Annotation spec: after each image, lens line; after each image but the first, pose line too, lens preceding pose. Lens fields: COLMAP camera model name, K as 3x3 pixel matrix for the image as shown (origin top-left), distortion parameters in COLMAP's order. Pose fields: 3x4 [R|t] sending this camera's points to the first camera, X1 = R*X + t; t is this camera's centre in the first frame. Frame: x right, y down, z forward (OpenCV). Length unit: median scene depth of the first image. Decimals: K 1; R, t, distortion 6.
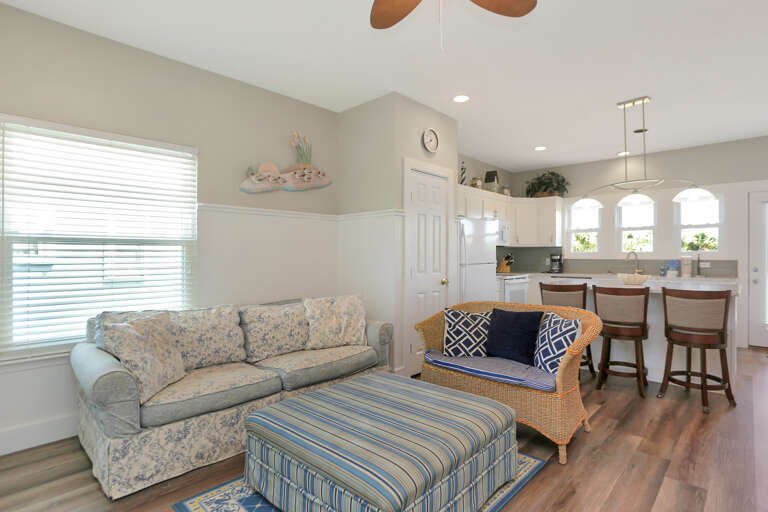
lens RADIAL K [[401.2, 0, 387.2], [0, 401.2, 243.8], [0, 0, 1]] dist [-0.086427, 0.041613]
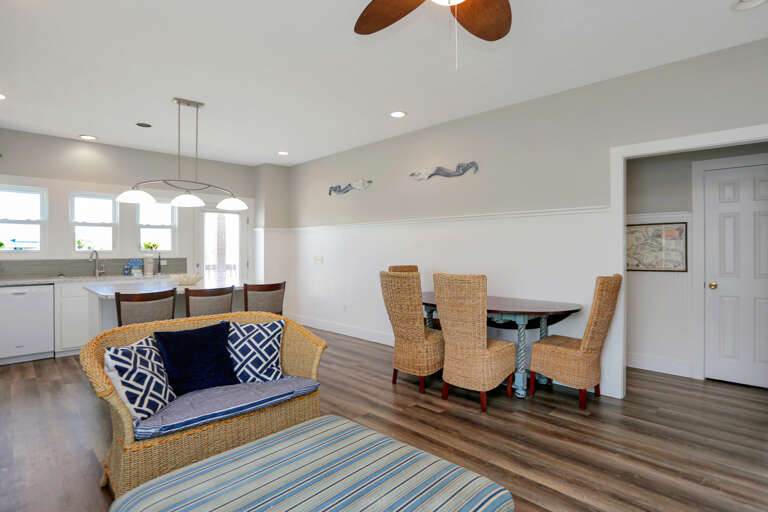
lens RADIAL K [[401.2, 0, 387.2], [0, 401.2, 243.8], [0, 0, 1]] dist [-0.086427, 0.041613]
pose [[0.013771, 0.009426, 0.999861, -0.273452], [-0.021912, 0.999718, -0.009123, -0.002156], [-0.999665, -0.021784, 0.013974, 0.350314]]
